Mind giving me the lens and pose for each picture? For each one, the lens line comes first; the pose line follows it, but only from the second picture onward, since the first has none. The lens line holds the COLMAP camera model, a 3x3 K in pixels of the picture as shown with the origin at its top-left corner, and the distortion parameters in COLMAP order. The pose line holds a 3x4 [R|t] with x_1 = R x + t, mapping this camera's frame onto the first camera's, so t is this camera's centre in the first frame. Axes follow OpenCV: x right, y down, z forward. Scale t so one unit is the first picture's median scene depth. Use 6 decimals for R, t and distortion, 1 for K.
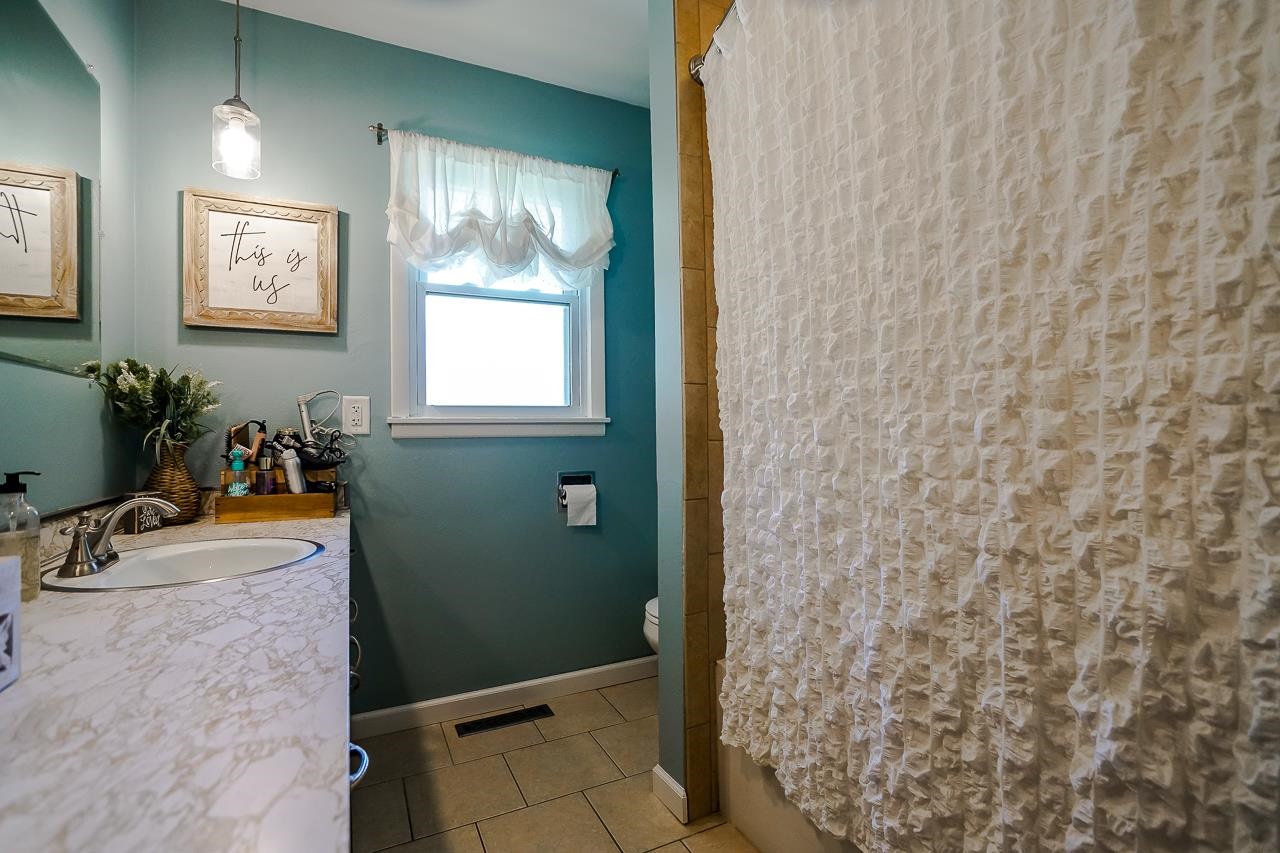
lens RADIAL K [[582.7, 0, 639.1], [0, 582.7, 429.4], [0, 0, 1]] dist [-0.054582, 0.019987]
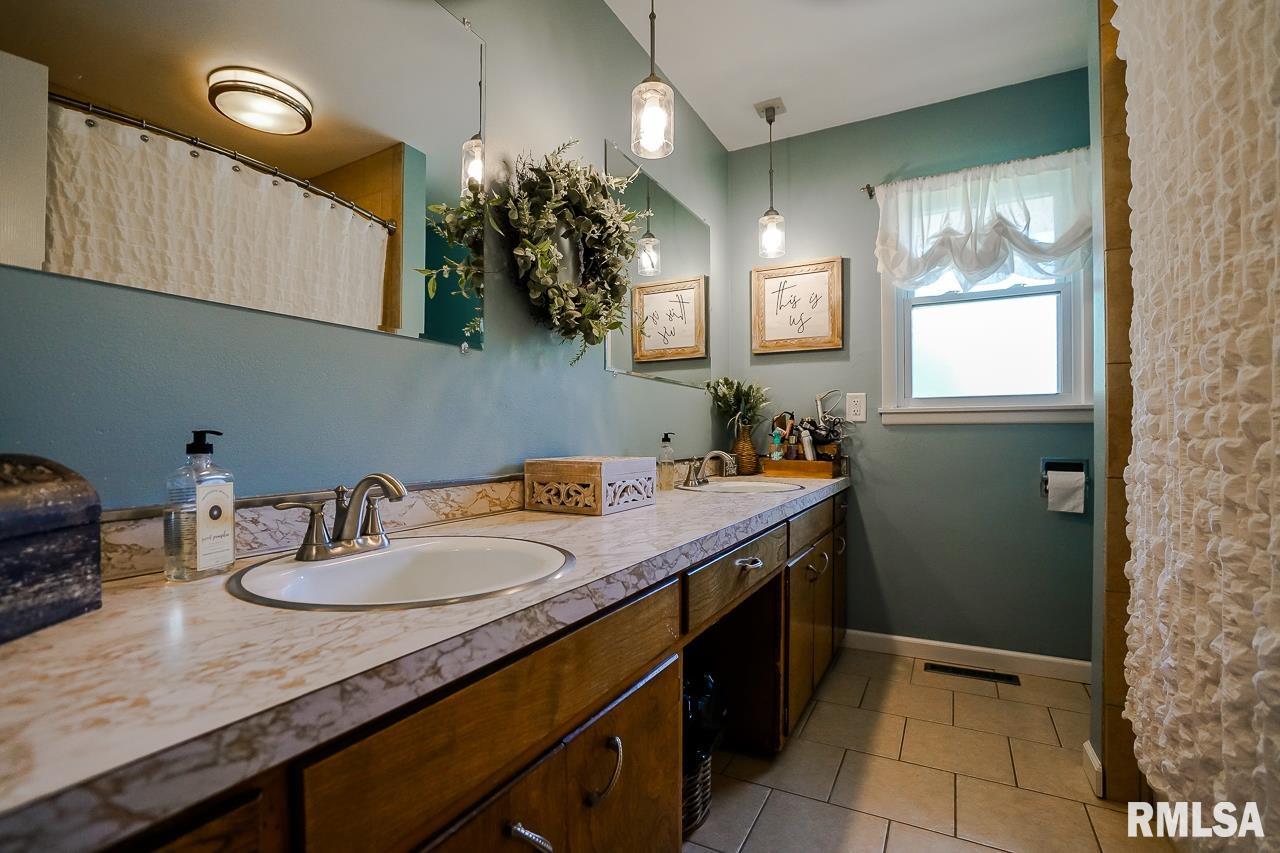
lens RADIAL K [[582.7, 0, 639.1], [0, 582.7, 429.4], [0, 0, 1]] dist [-0.054582, 0.019987]
pose [[0.572514, -0.000024, -0.819895, 0.347206], [-0.002633, 0.999995, -0.001869, 0.033089], [0.819890, 0.003229, 0.572511, -0.199039]]
